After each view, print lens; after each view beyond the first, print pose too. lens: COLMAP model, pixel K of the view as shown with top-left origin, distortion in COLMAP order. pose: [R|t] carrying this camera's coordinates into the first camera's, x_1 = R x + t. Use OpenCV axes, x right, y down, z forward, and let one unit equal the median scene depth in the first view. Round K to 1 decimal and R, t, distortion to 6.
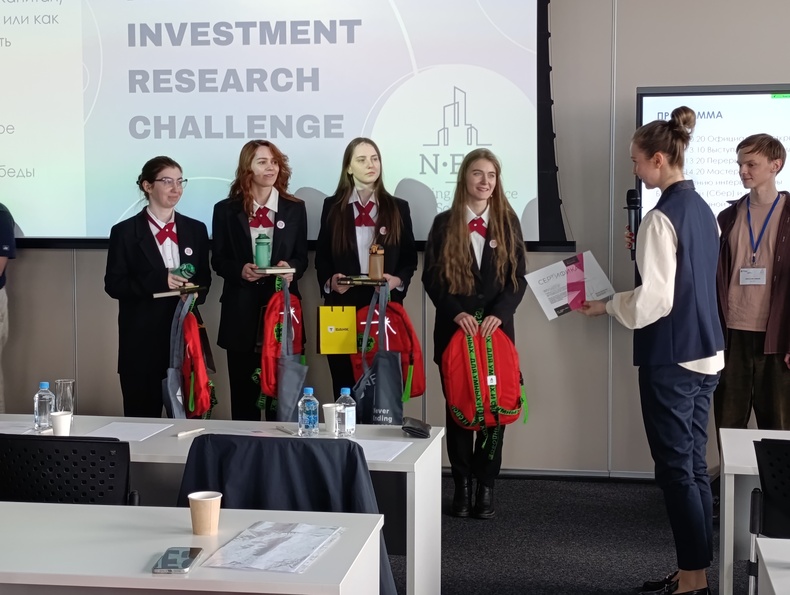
lens RADIAL K [[1402.3, 0, 395.0], [0, 1402.3, 297.5], [0, 0, 1]] dist [0.242508, -1.310451]
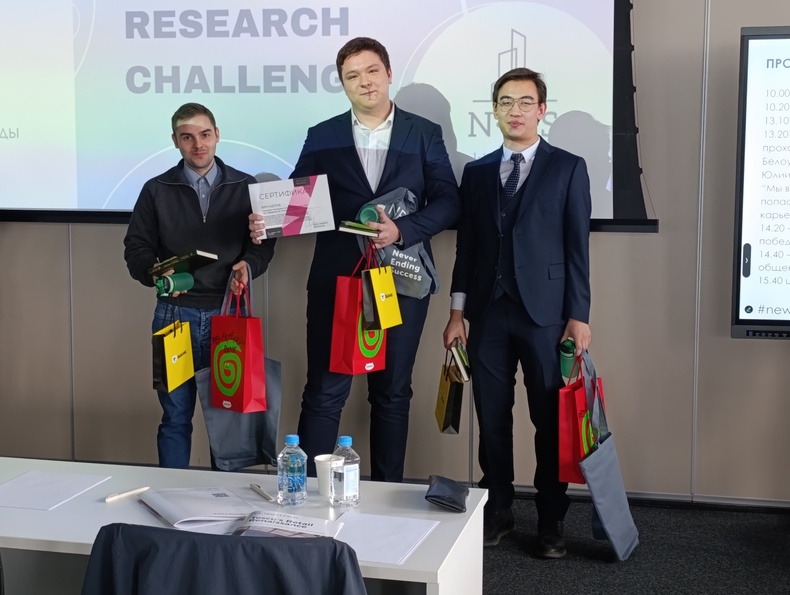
lens RADIAL K [[1402.3, 0, 395.0], [0, 1402.3, 297.5], [0, 0, 1]] dist [0.242508, -1.310451]
pose [[0.999097, 0.010475, -0.041176, 0.009240], [-0.009585, 0.999717, 0.021752, -0.010468], [0.041393, -0.021338, 0.998915, 0.164874]]
